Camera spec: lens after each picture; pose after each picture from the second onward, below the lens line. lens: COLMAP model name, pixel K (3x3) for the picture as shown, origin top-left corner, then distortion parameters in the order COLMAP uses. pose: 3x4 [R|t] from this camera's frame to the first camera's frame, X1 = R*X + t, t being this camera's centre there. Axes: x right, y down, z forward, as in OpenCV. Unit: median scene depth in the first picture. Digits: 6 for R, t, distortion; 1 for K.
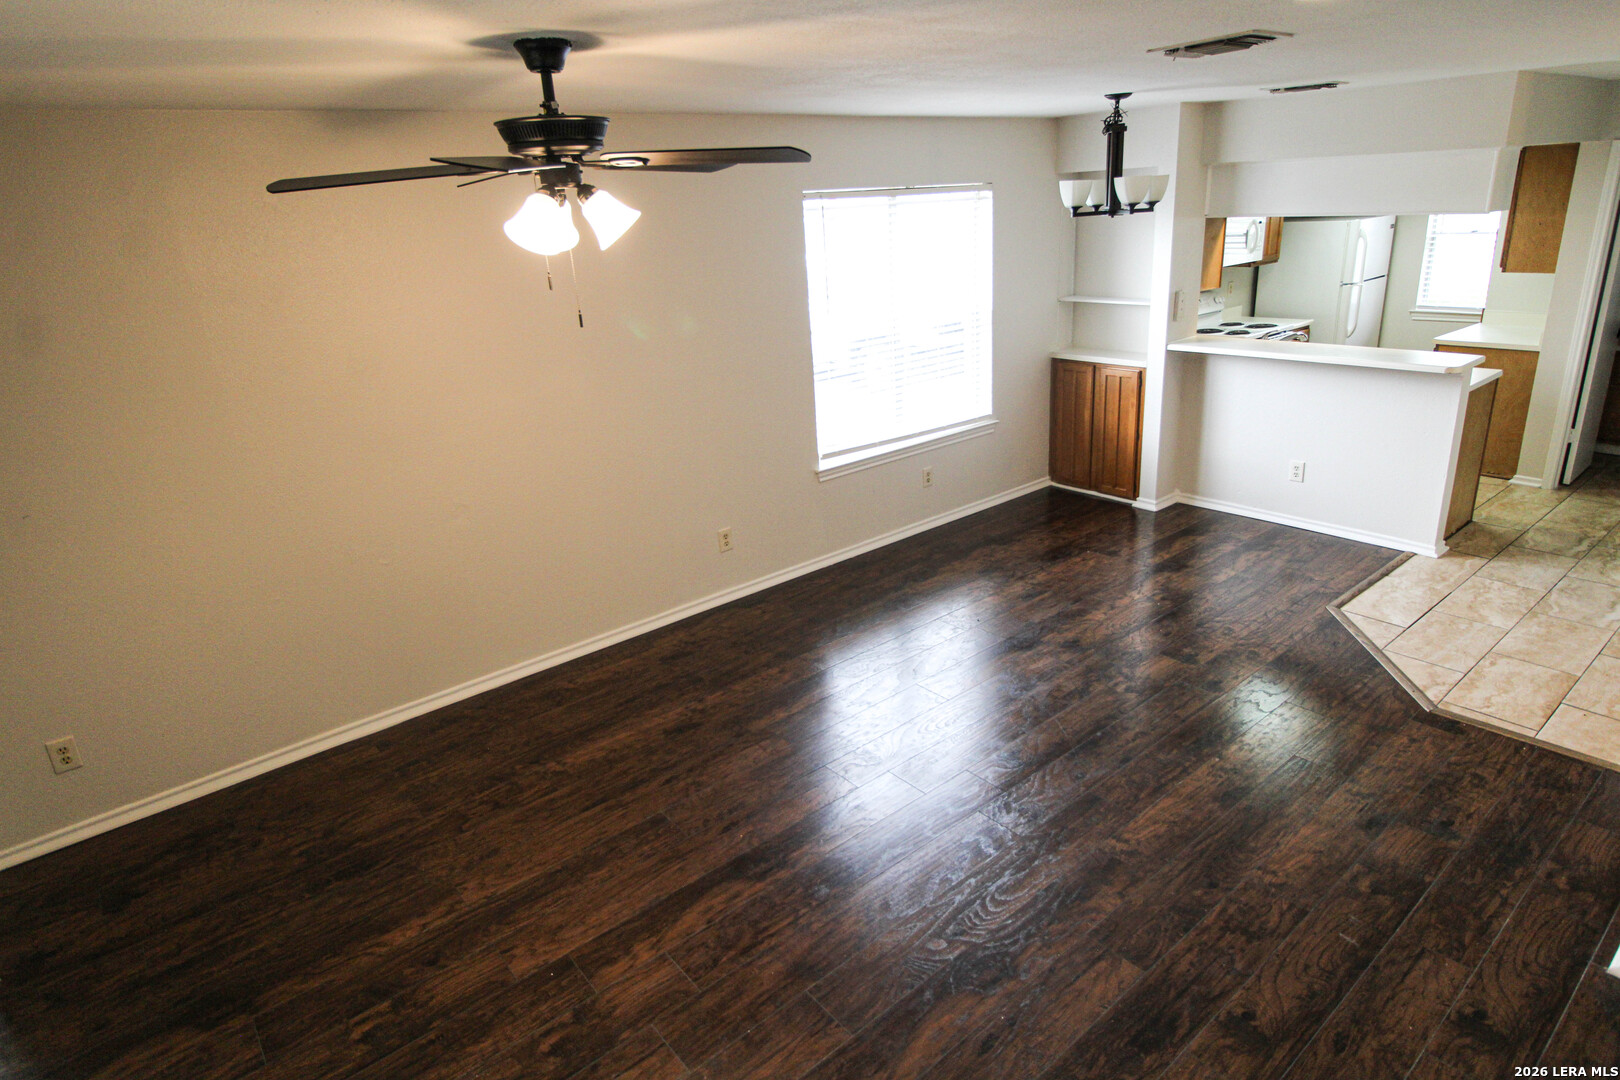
lens RADIAL K [[946.4, 0, 810.2], [0, 946.4, 537.2], [0, 0, 1]] dist [0.004732, -0.002824]
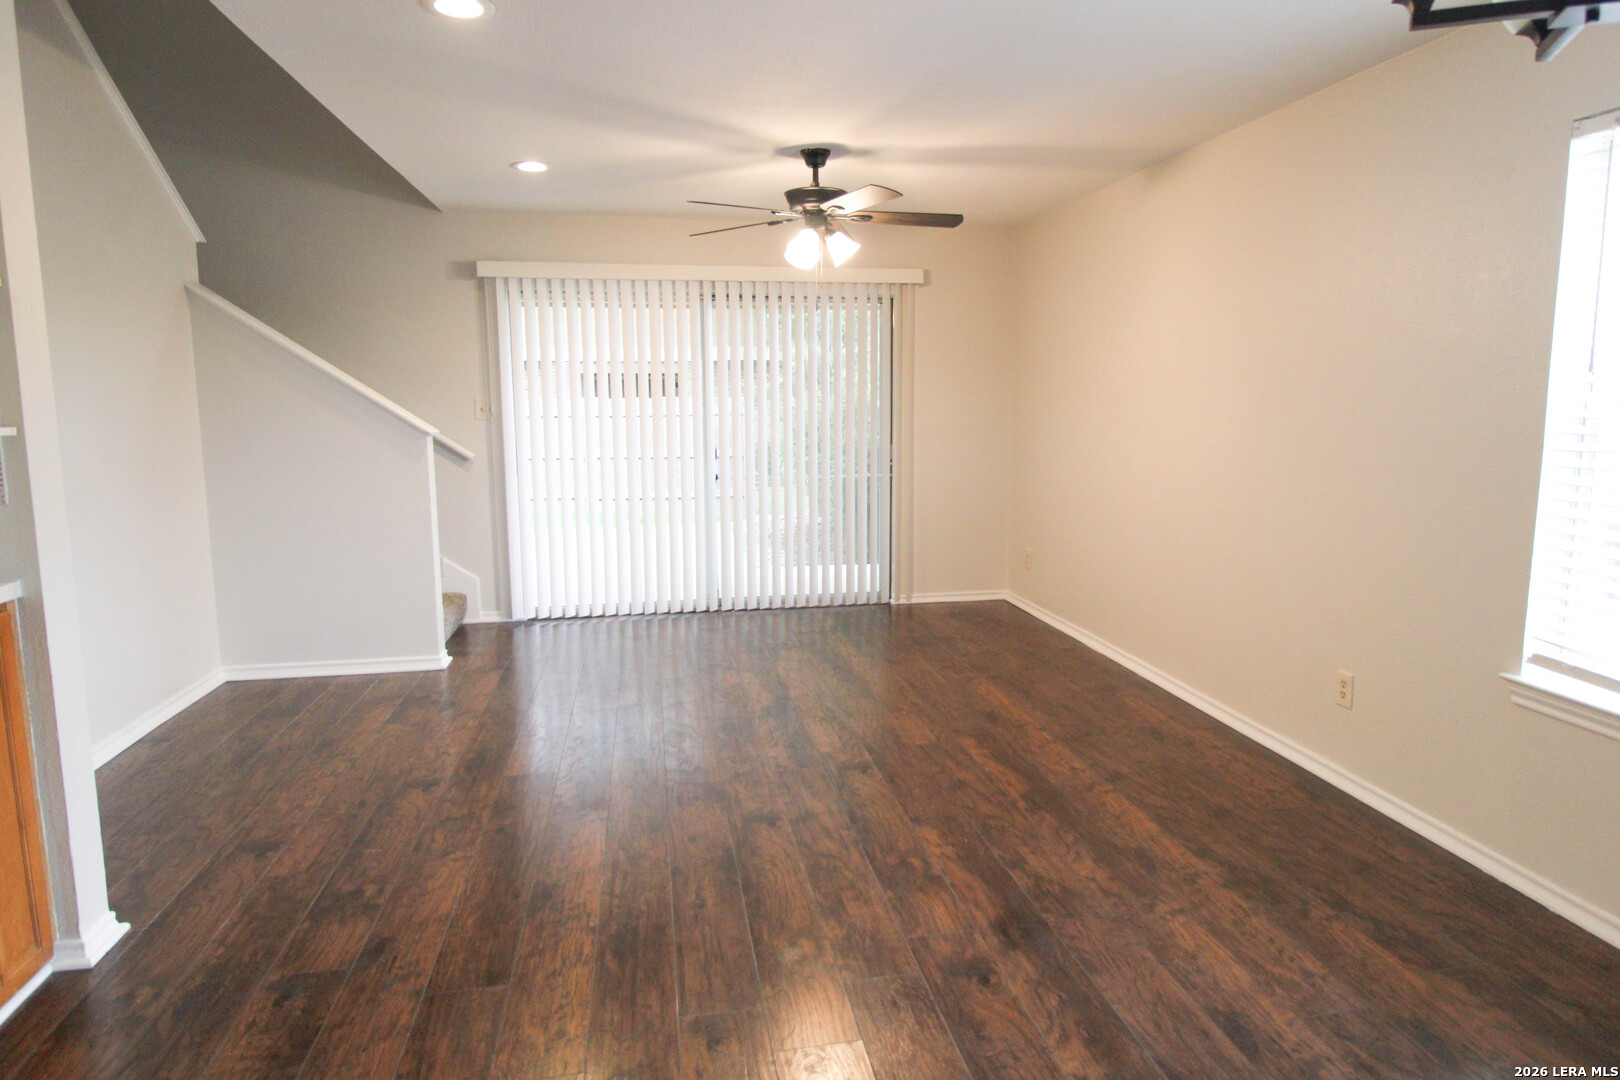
lens RADIAL K [[946.4, 0, 808.7], [0, 946.4, 535.2], [0, 0, 1]] dist [0.004732, -0.002824]
pose [[-0.499994, 0.184783, -0.846086, 0.954245], [-0.266801, 0.896588, 0.353478, -0.342100], [0.823907, 0.402474, -0.398988, 1.385093]]
